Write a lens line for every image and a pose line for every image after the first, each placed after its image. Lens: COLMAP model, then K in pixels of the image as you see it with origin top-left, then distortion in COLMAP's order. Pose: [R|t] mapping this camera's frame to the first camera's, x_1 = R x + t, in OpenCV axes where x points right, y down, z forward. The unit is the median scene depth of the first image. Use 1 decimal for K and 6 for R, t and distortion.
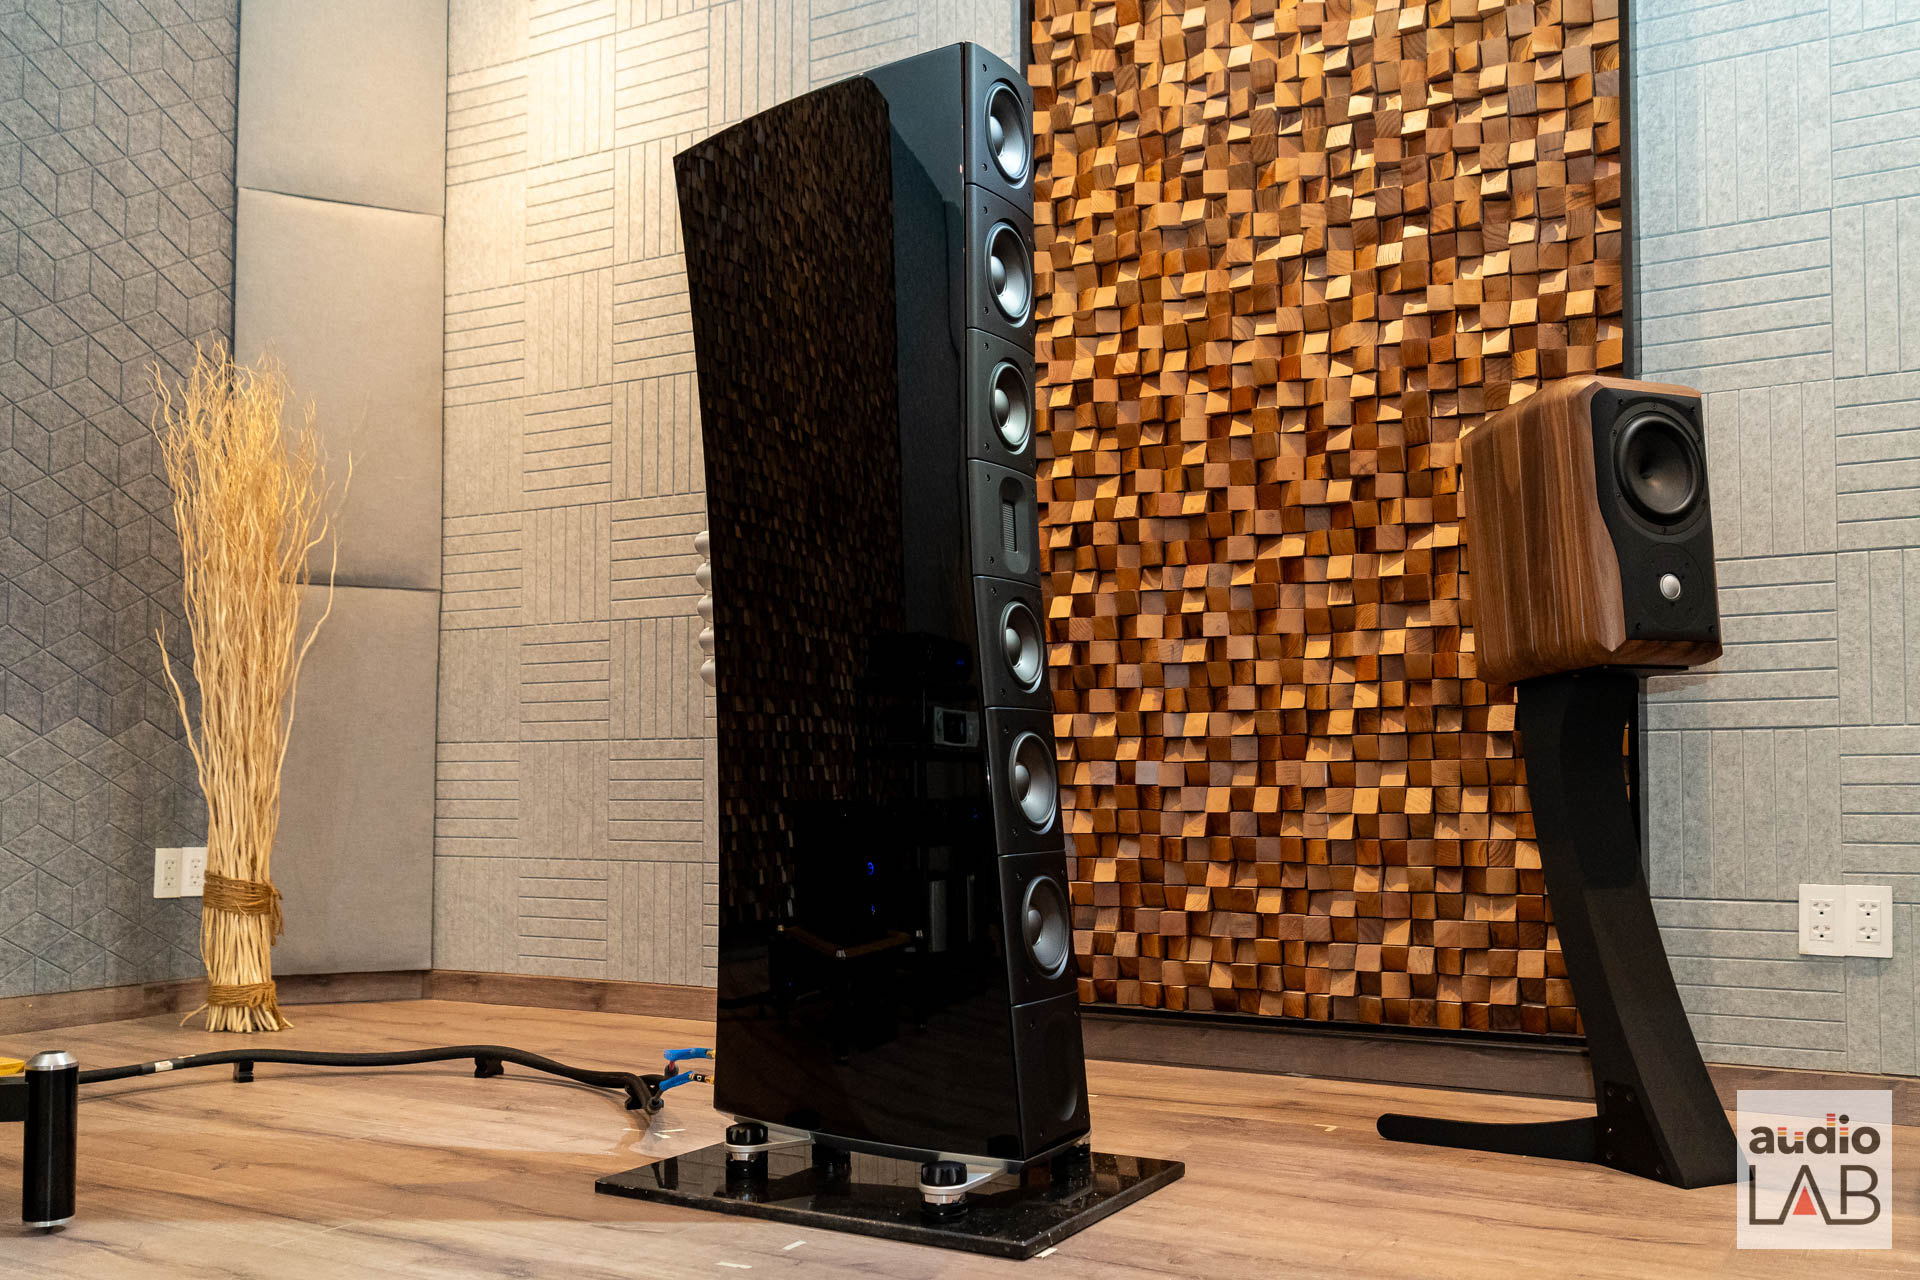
lens RADIAL K [[1699.9, 0, 981.2], [0, 1699.9, 738.2], [0, 0, 1]] dist [0.001190, 0.008637]
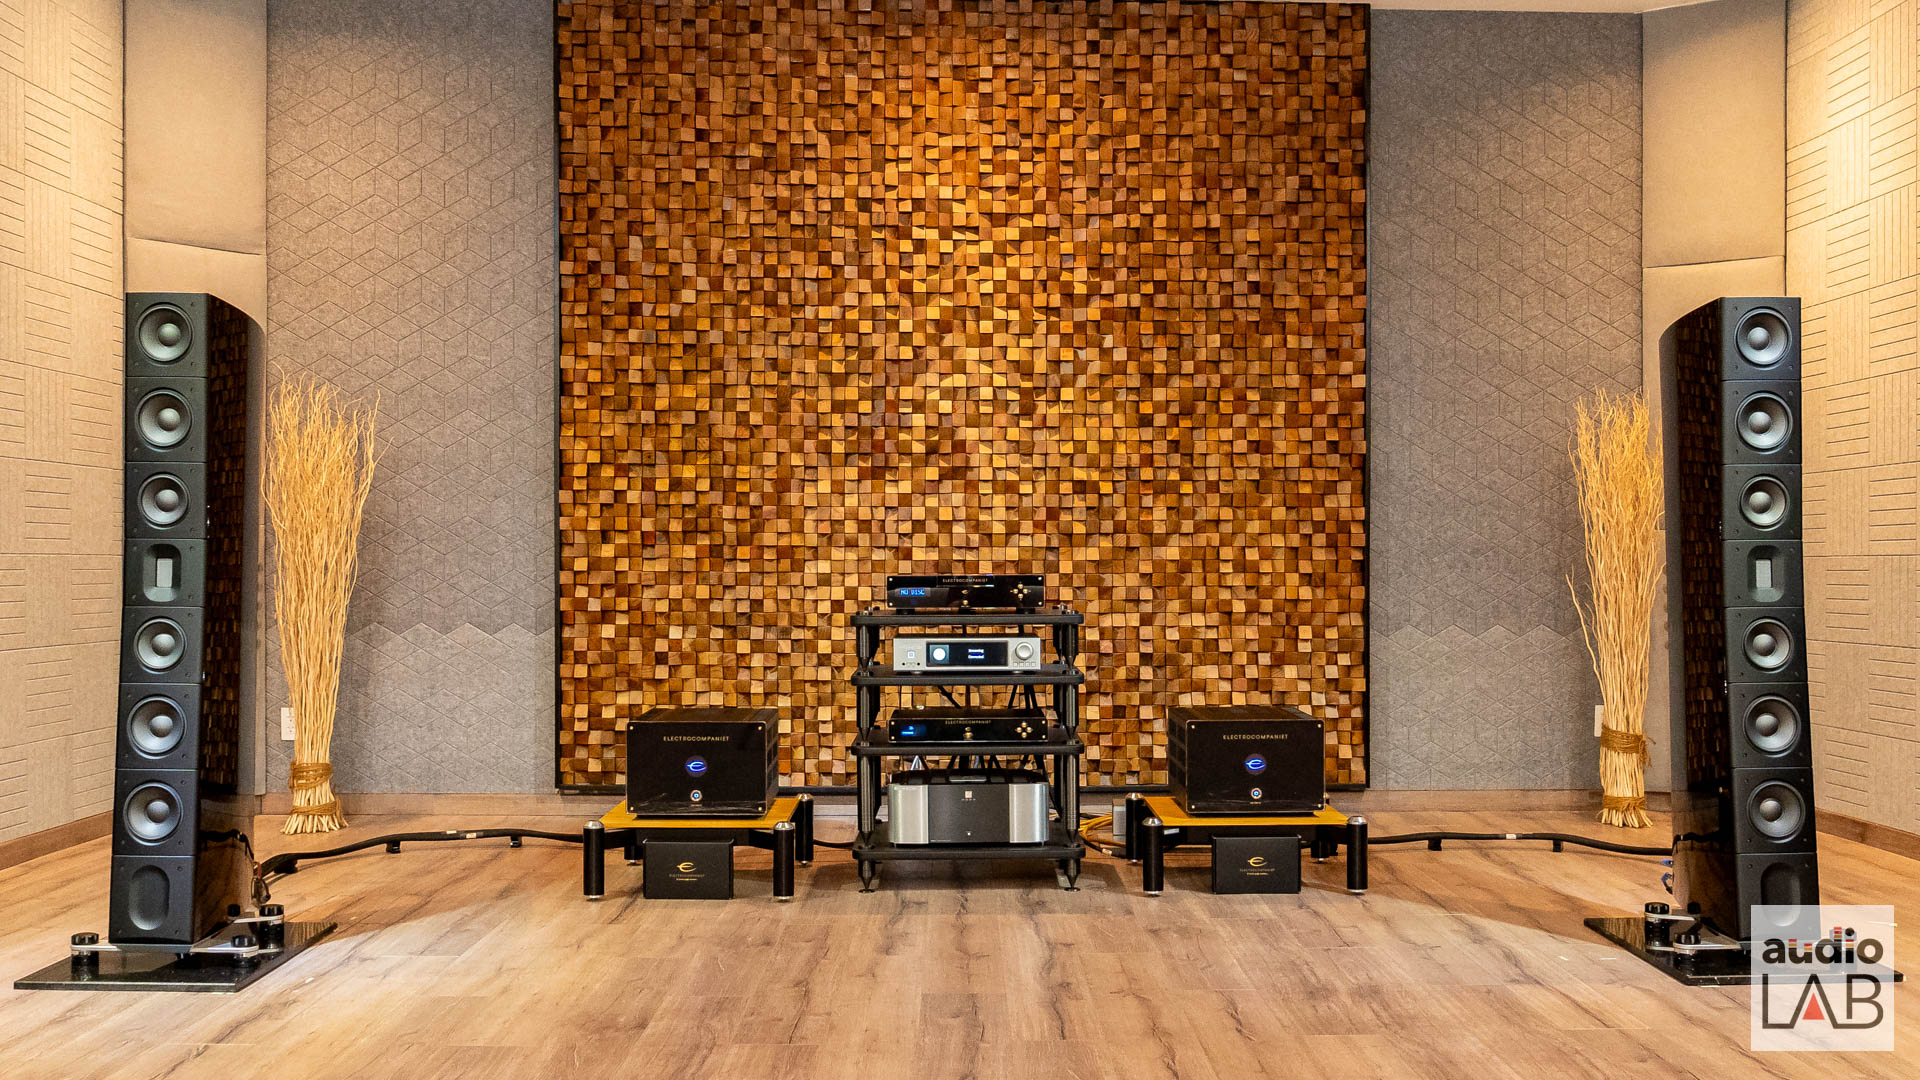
lens RADIAL K [[1841.3, 0, 893.1], [0, 1841.3, 610.6], [0, 0, 1]] dist [-0.061377, 0.000000]
pose [[0.458737, 0.018523, -0.888379, 0.837727], [0.032314, 0.998774, 0.037511, -0.125543], [0.887984, -0.045915, 0.457576, -0.407191]]
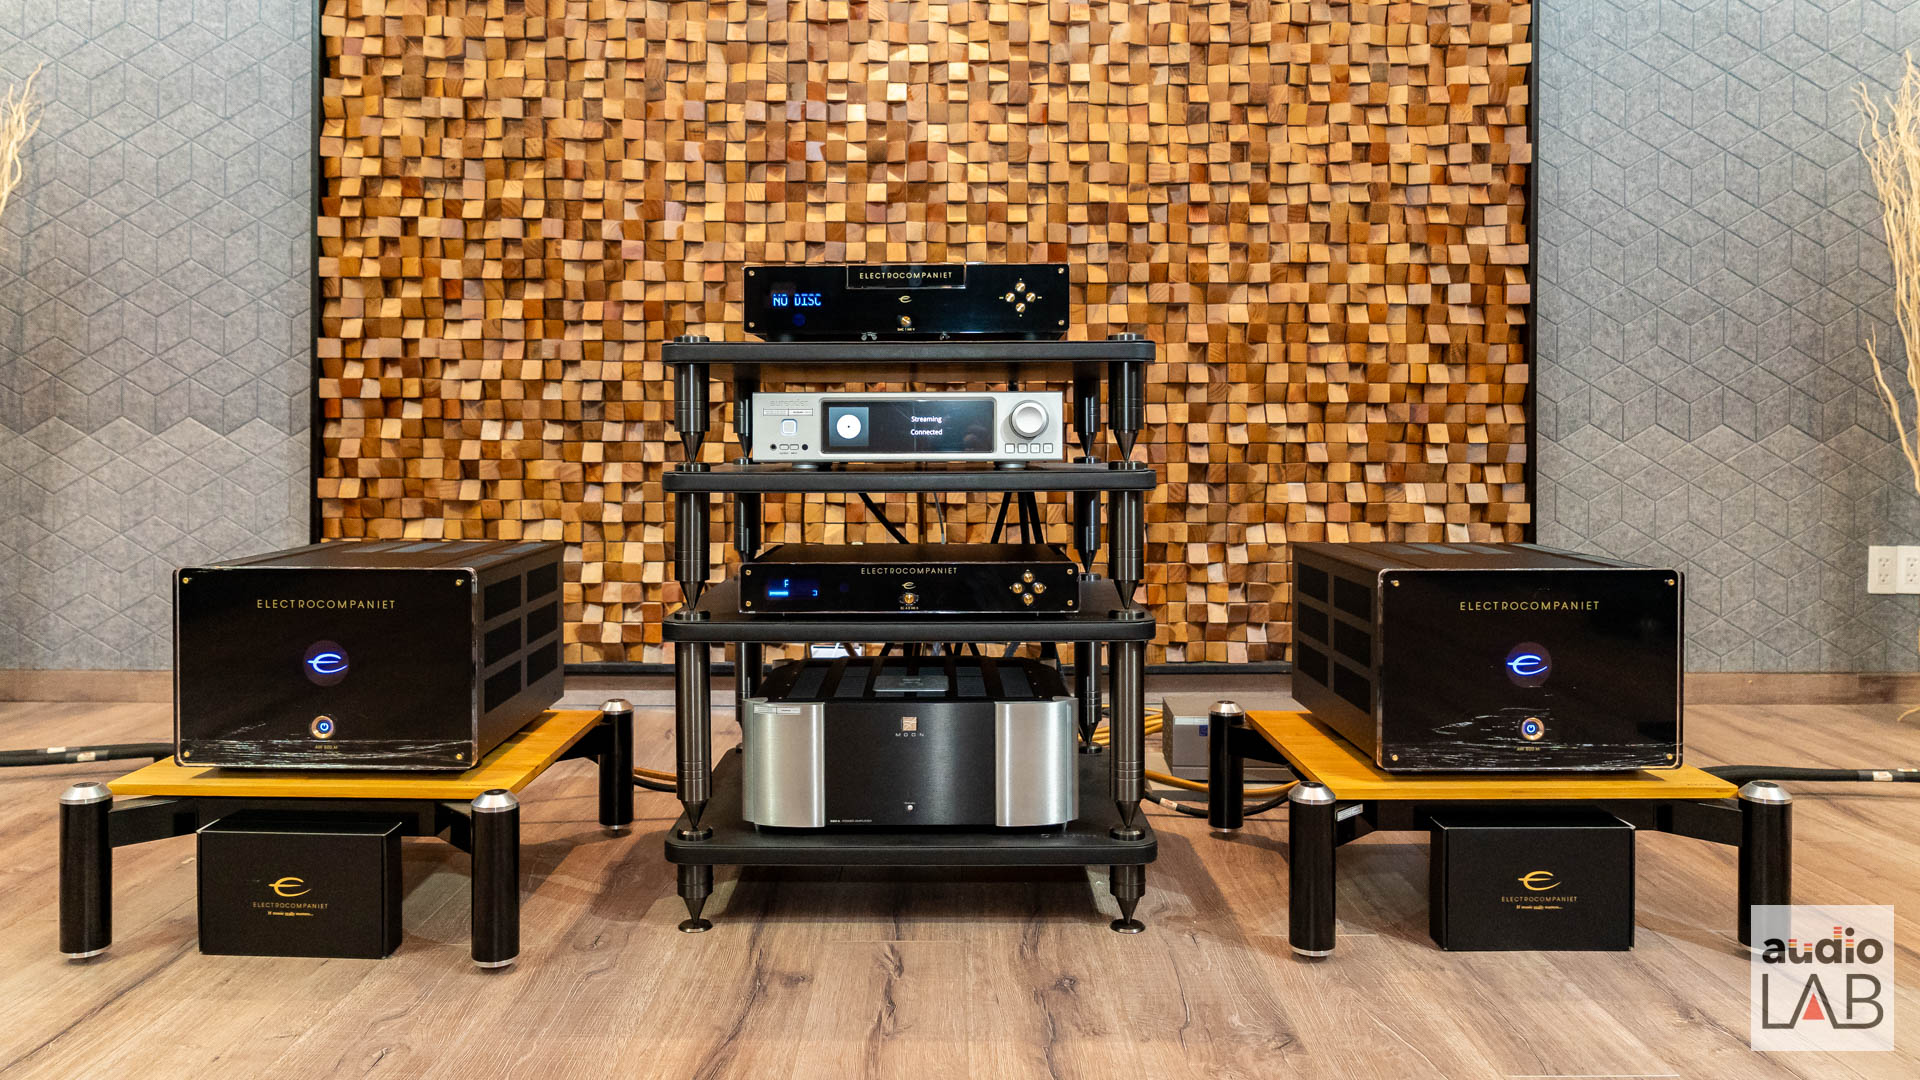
lens RADIAL K [[1304.6, 0, 925.6], [0, 1304.6, 454.2], [0, 0, 1]] dist [-0.007907, -0.000580]
pose [[0.474143, 0.001456, -0.880447, -0.063034], [0.027335, 0.999492, 0.016374, -0.024565], [0.880024, -0.031831, 0.473862, 0.123866]]
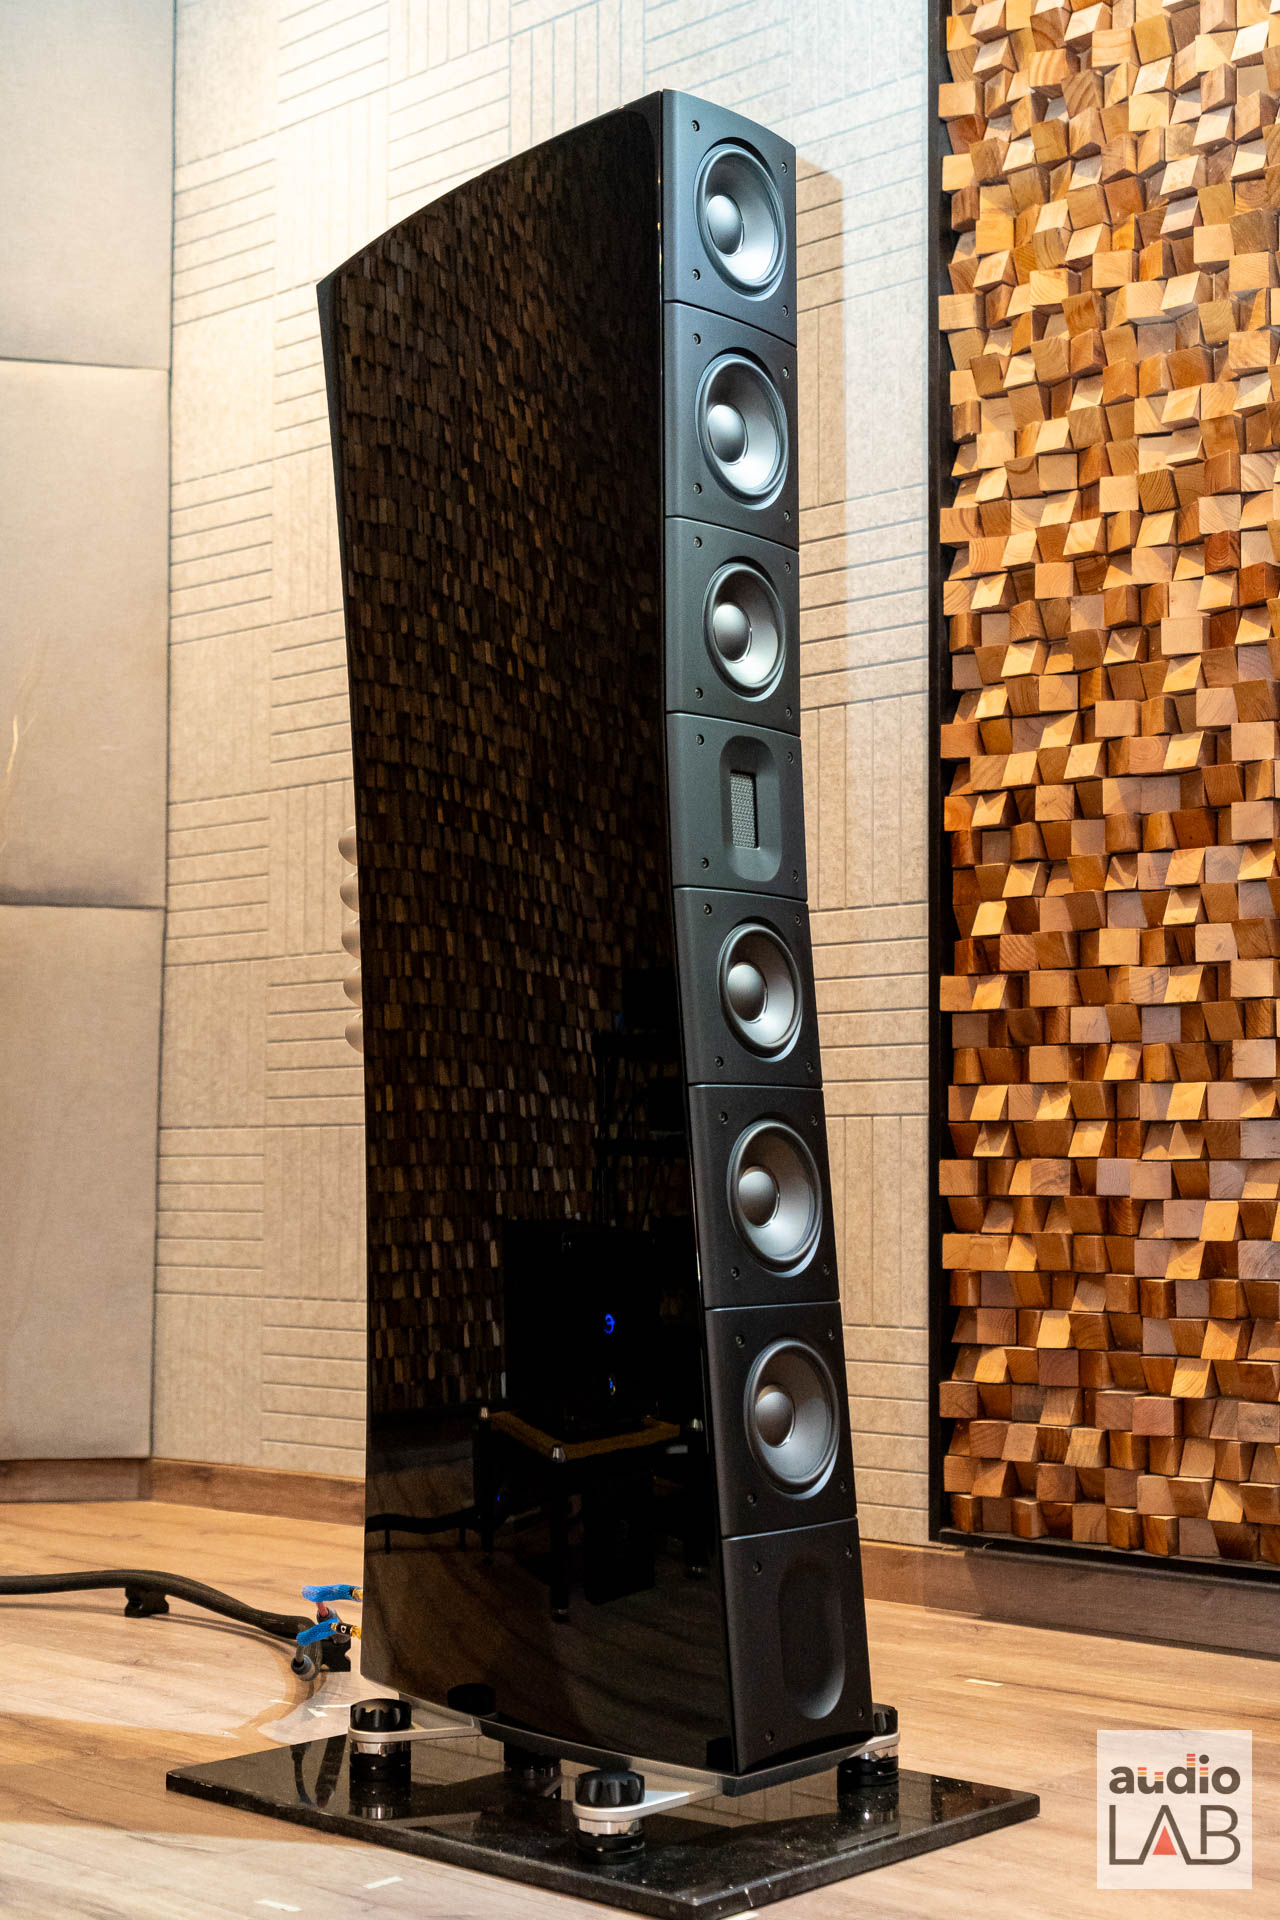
lens RADIAL K [[2653.9, 0, 614.0], [0, 2653.9, 1040.9], [0, 0, 1]] dist [0.045858, 0.000000]
pose [[0.972396, -0.009405, -0.233146, 0.142882], [0.003517, 0.999665, -0.025658, -0.005540], [0.233309, 0.024130, 0.972103, -0.010722]]
